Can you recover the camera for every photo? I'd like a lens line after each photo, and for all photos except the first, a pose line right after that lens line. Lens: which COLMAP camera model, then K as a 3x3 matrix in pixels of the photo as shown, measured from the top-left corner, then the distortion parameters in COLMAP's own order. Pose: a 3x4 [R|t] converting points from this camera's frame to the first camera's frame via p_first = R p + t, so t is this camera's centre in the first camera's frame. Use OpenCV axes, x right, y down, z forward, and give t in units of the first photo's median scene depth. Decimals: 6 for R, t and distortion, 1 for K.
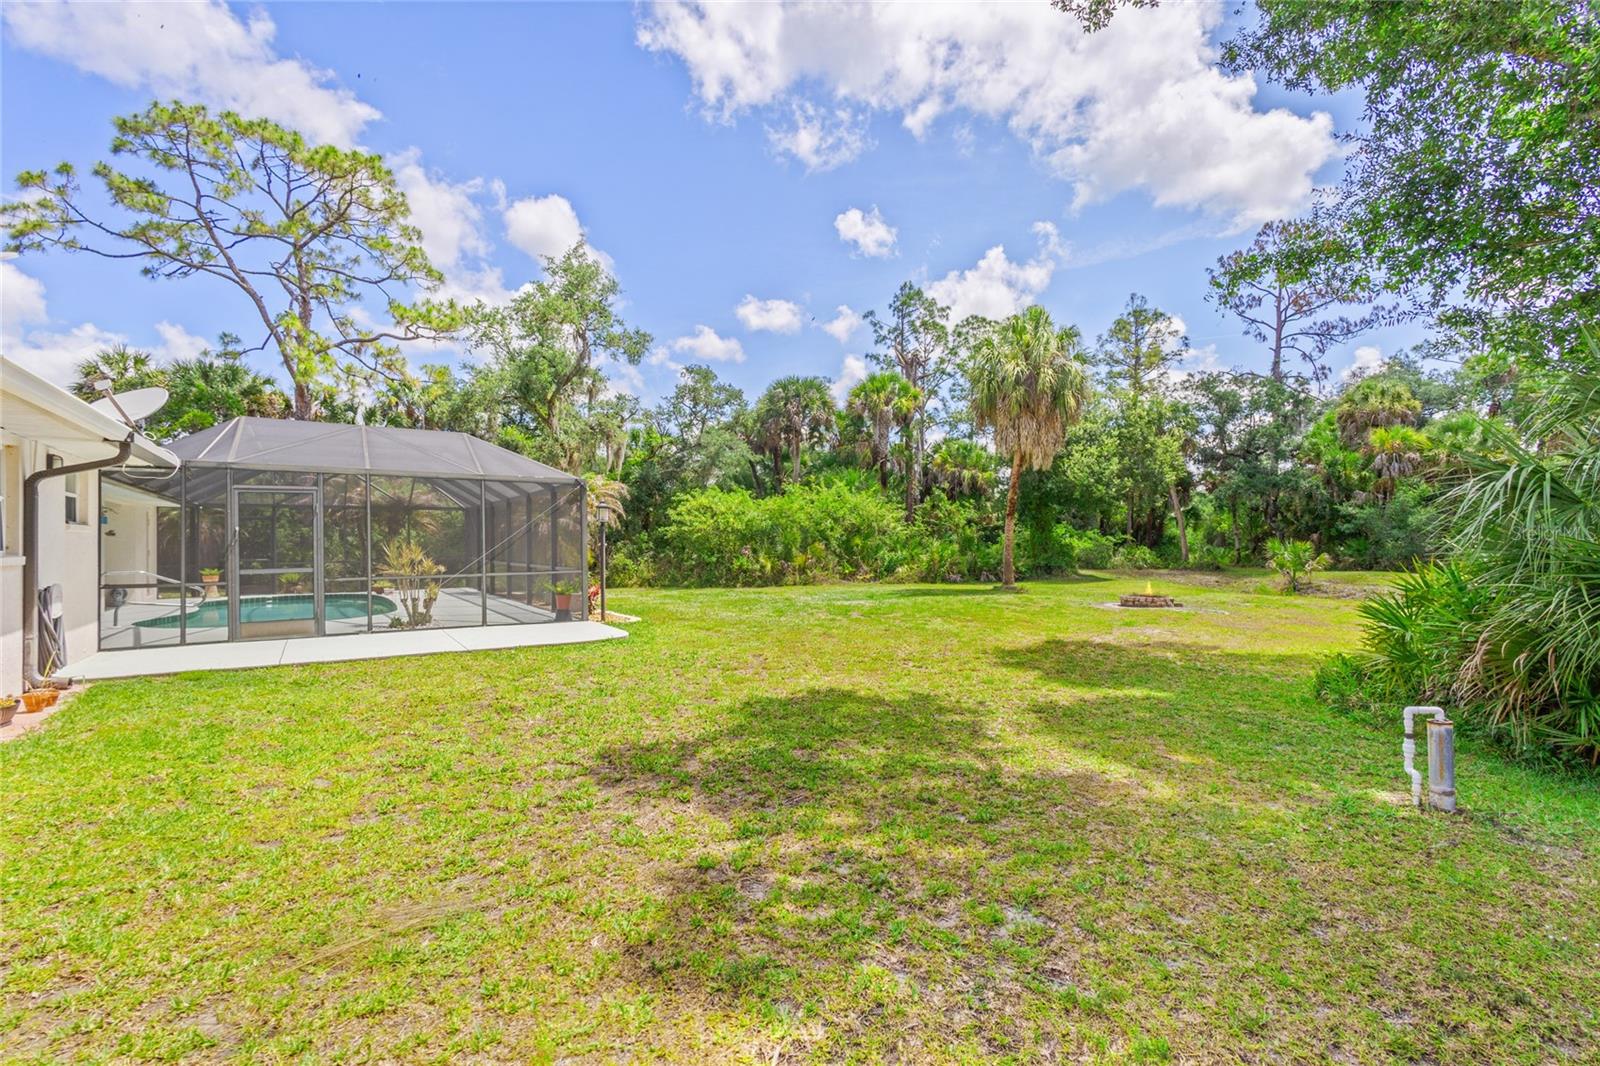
lens RADIAL K [[738.0, 0, 802.0], [0, 738.0, 529.7], [0, 0, 1]] dist [0.004715, 0.000397]
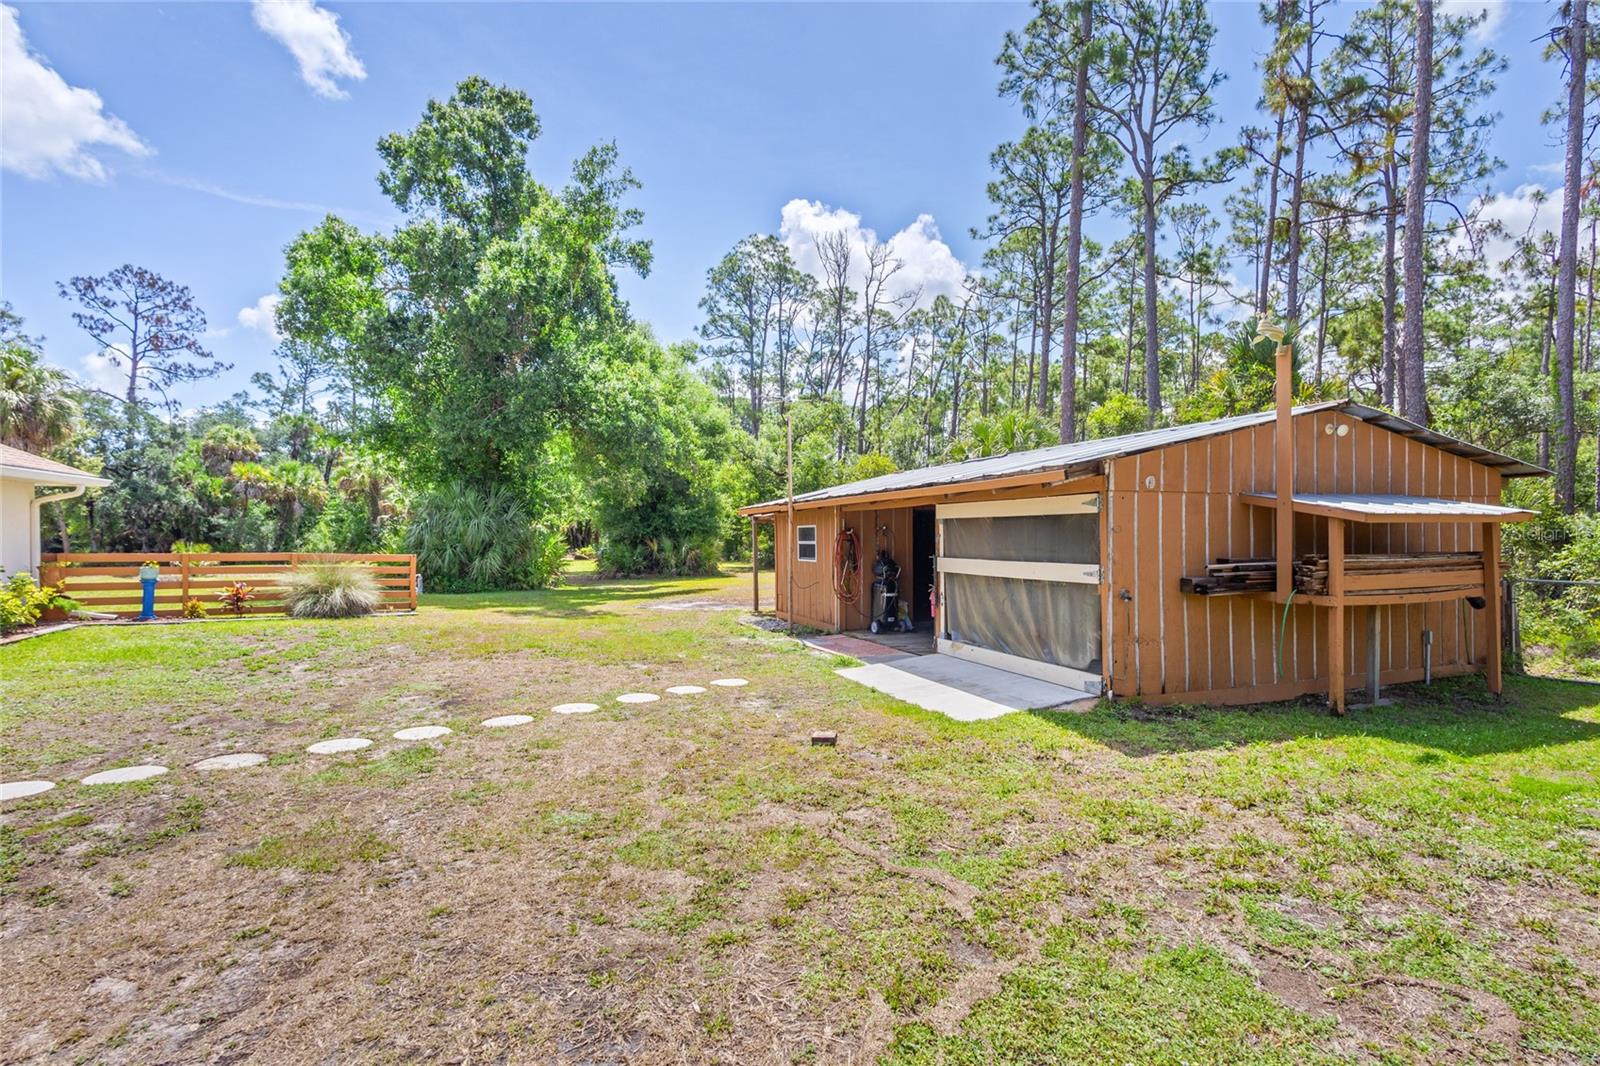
lens RADIAL K [[767.4, 0, 796.2], [0, 767.4, 532.8], [0, 0, 1]] dist [0.010437, -0.000349]
pose [[0.181123, 0.007912, 0.983429, -0.433144], [-0.002780, 0.999968, -0.007533, 0.002017], [-0.983457, -0.001369, 0.181139, -0.278013]]
